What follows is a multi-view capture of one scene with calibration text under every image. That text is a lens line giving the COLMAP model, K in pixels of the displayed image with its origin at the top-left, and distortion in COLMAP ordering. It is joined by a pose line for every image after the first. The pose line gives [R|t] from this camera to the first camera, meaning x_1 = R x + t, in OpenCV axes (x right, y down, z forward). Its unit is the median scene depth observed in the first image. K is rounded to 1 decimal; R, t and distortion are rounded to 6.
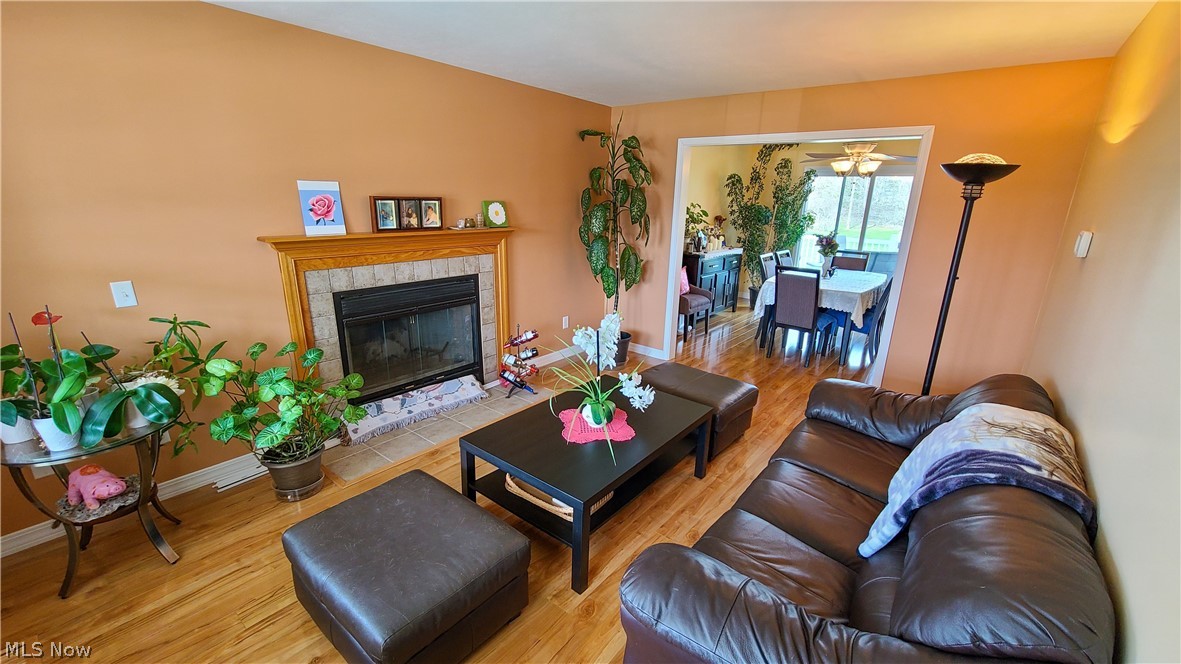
lens RADIAL K [[477.7, 0, 591.6], [0, 477.7, 338.9], [0, 0, 1]] dist [-0.008484, 0.000026]
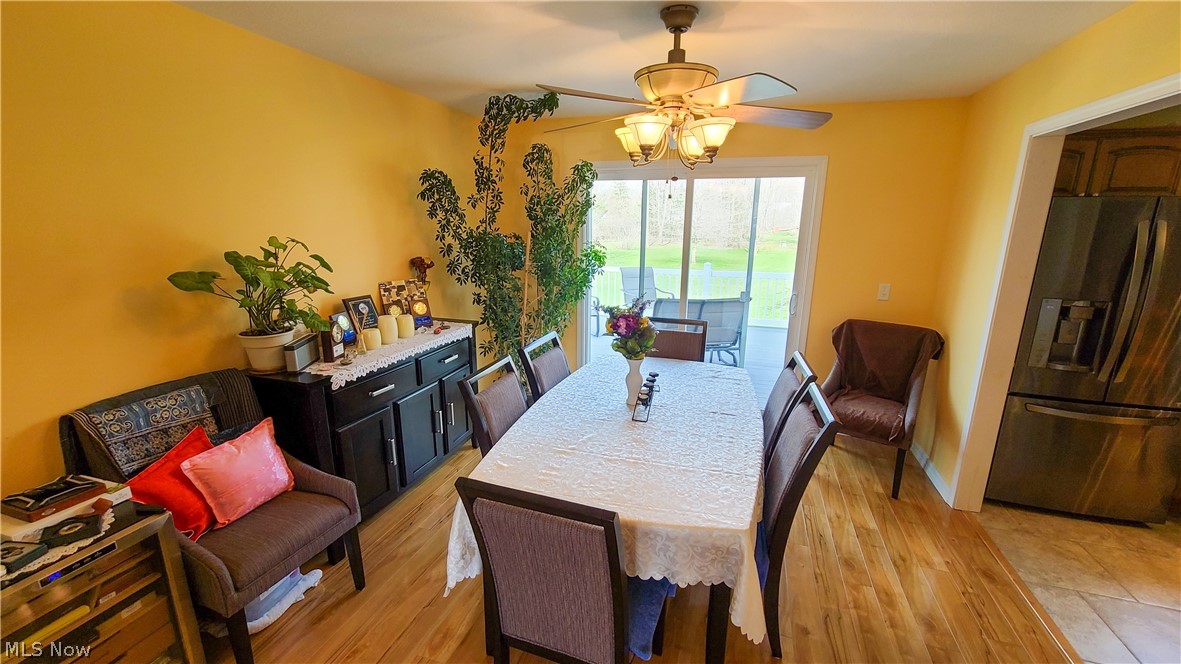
lens RADIAL K [[477.7, 0, 593.8], [0, 477.7, 330.6], [0, 0, 1]] dist [-0.008484, 0.000026]
pose [[0.930098, -0.097526, 0.354129, 0.259704], [0.117606, 0.992423, -0.035574, -0.151264], [-0.347976, 0.074735, 0.934520, 0.509395]]
